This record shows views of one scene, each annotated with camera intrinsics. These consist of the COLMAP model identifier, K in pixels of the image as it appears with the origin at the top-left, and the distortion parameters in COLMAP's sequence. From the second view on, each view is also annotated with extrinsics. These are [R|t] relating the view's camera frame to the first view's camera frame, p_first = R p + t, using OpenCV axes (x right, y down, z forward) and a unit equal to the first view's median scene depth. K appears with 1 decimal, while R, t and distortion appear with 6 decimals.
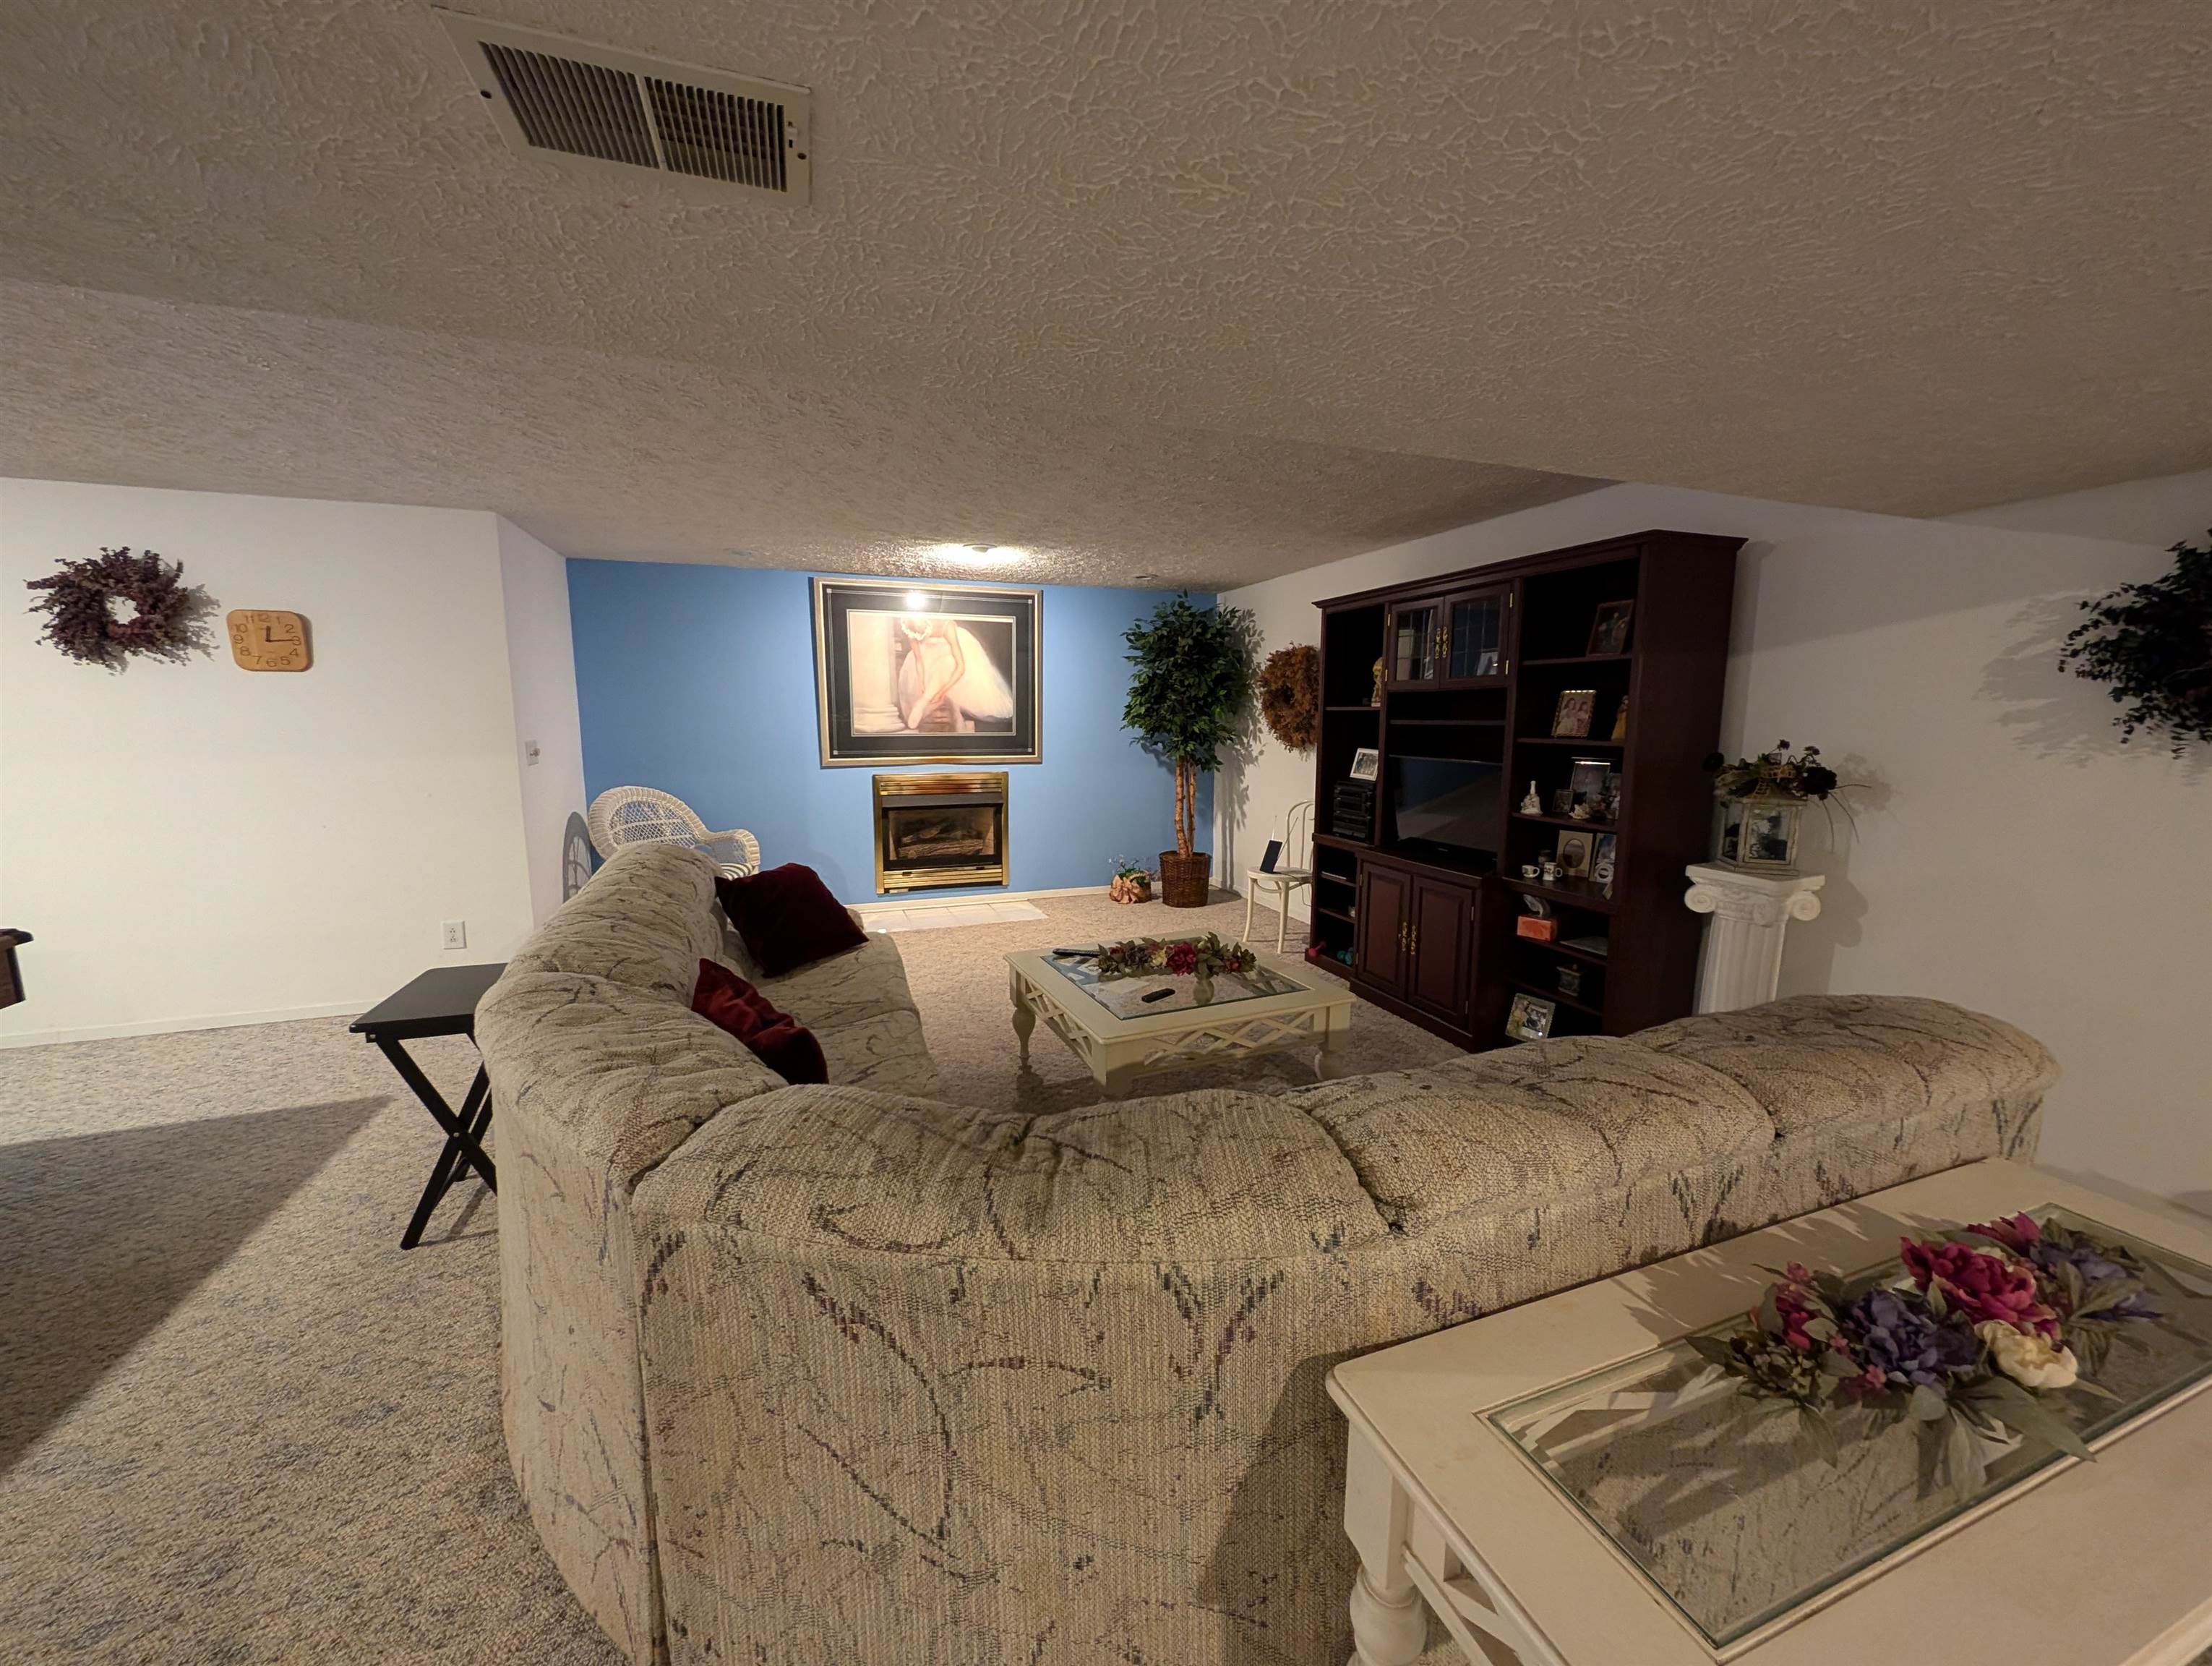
lens RADIAL K [[826.7, 0, 1097.3], [0, 826.7, 829.0], [0, 0, 1]] dist [0.007572, -0.002874]
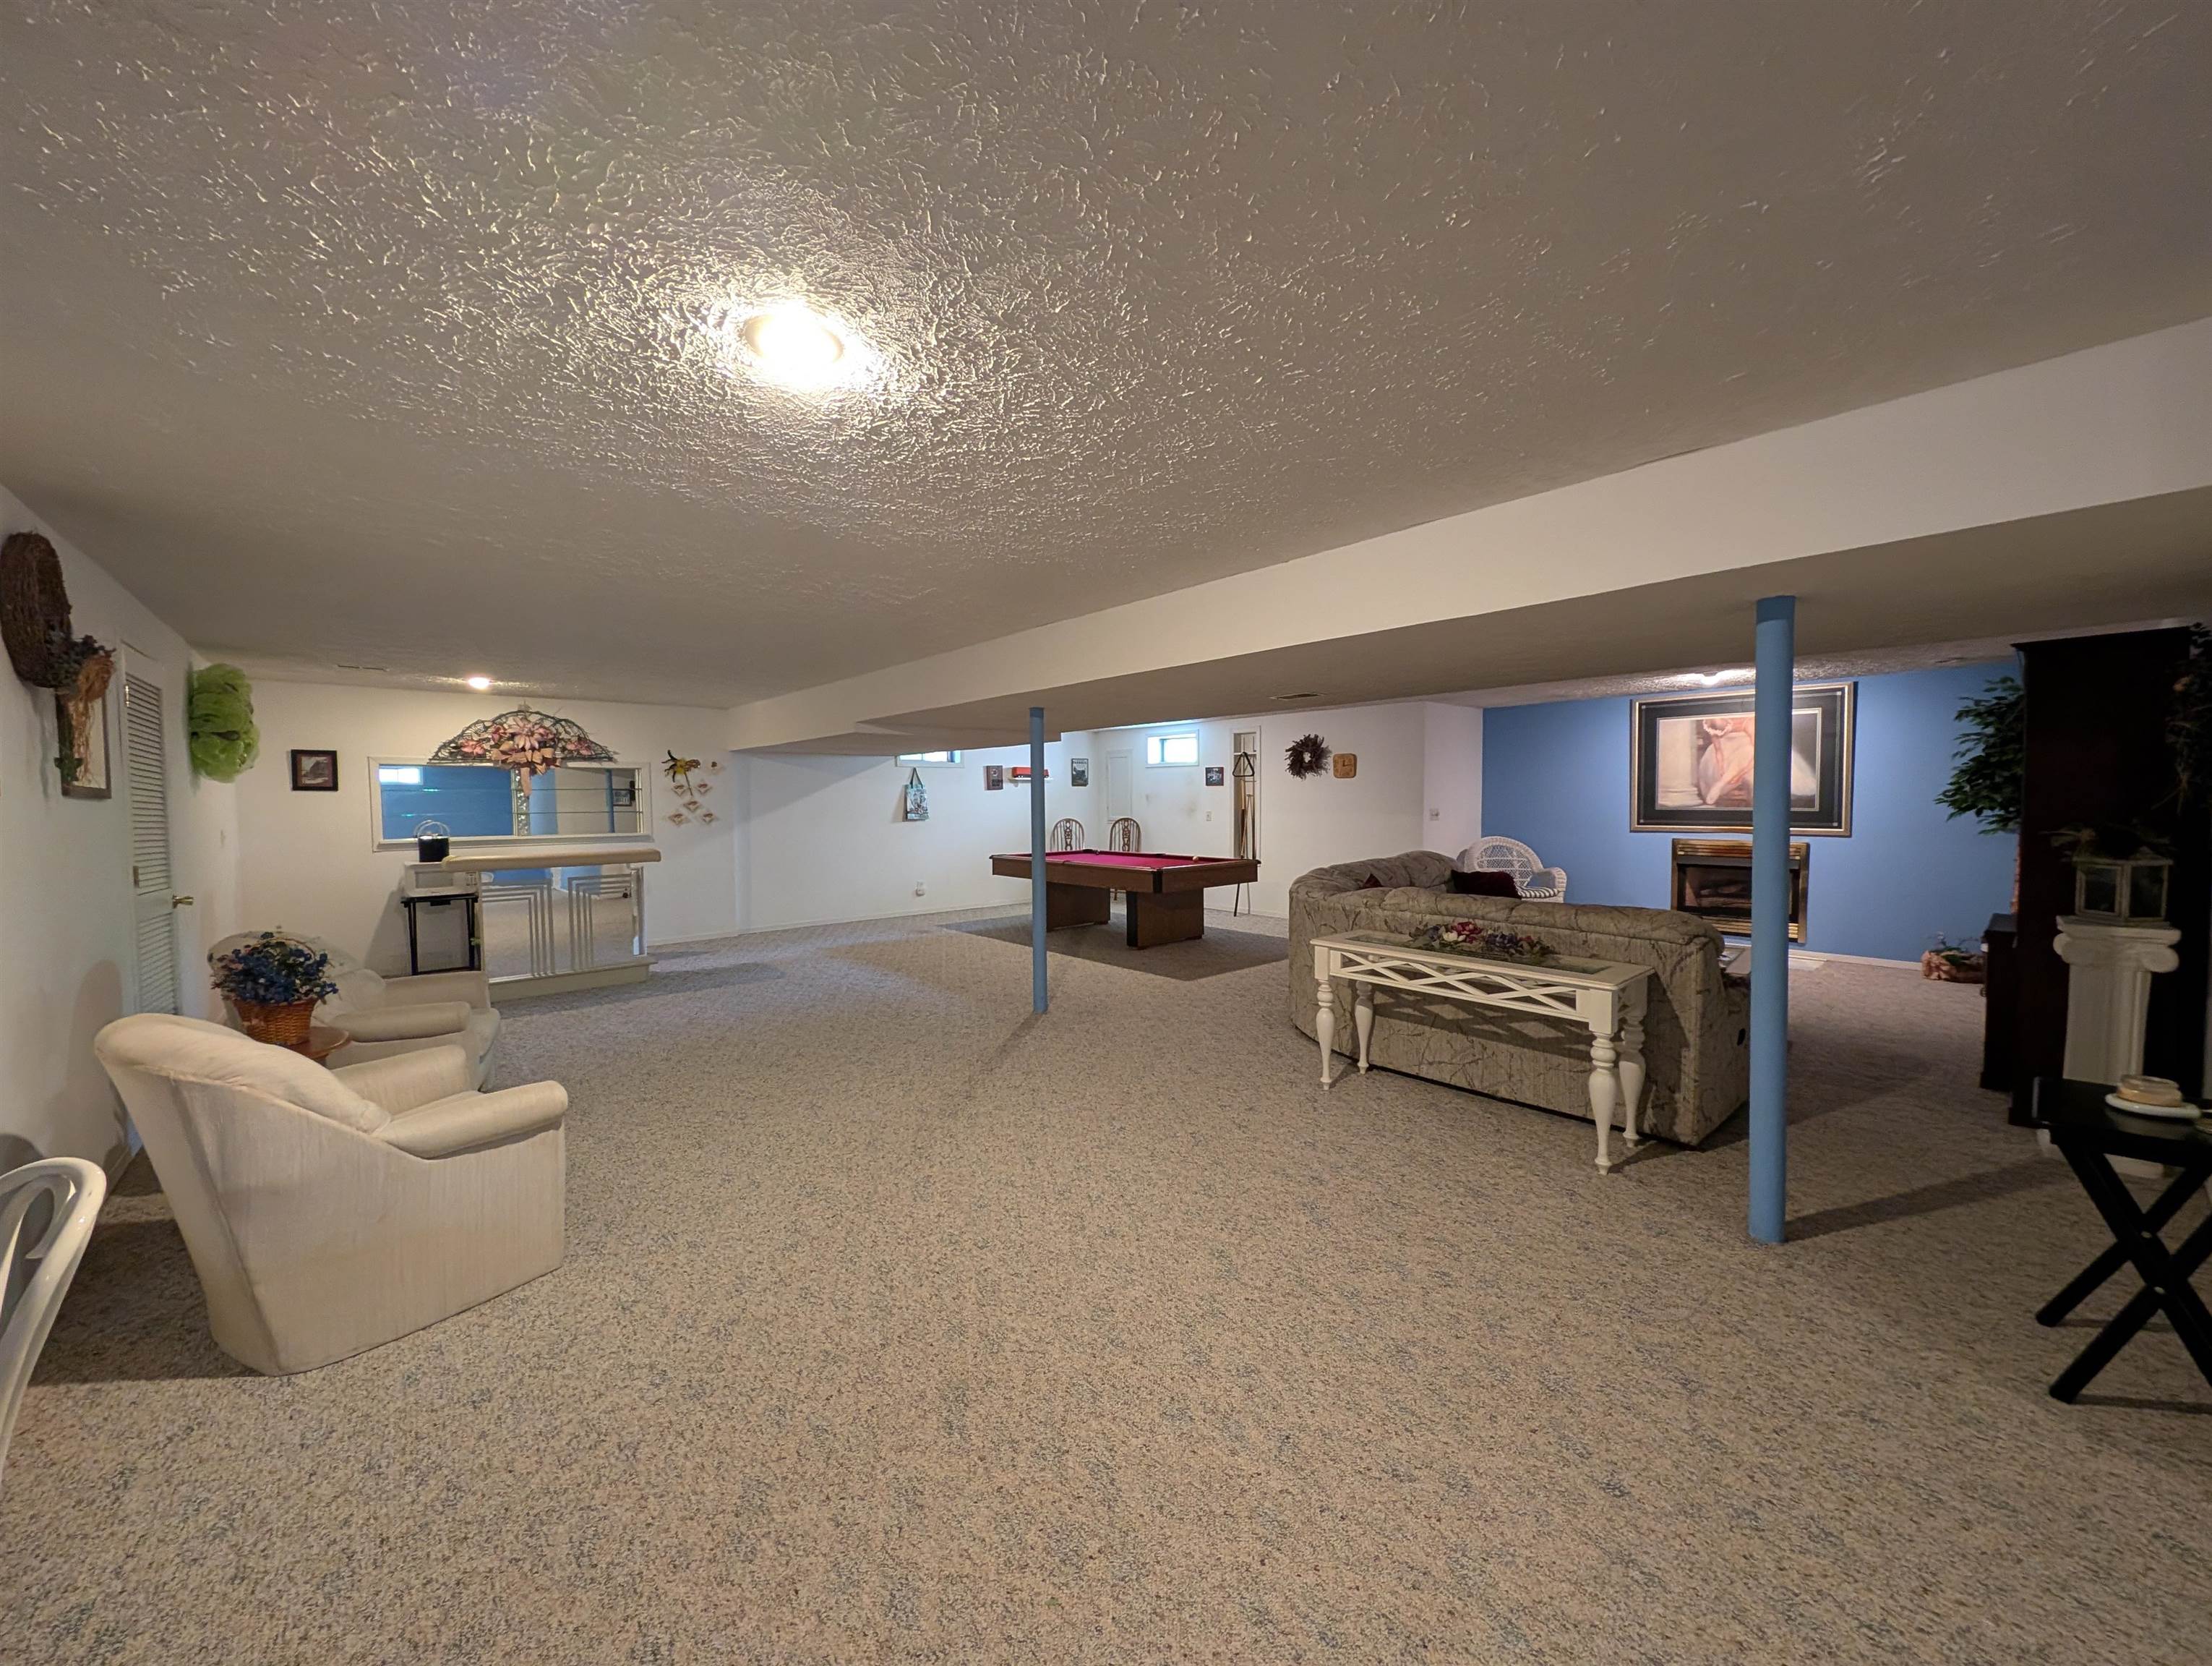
lens RADIAL K [[826.7, 0, 1097.3], [0, 826.7, 829.0], [0, 0, 1]] dist [0.007572, -0.002874]
pose [[0.363029, 0.031871, -0.931232, 0.636759], [-0.122908, 0.992320, -0.013952, 0.051487], [0.923636, 0.119521, 0.364158, -0.337810]]
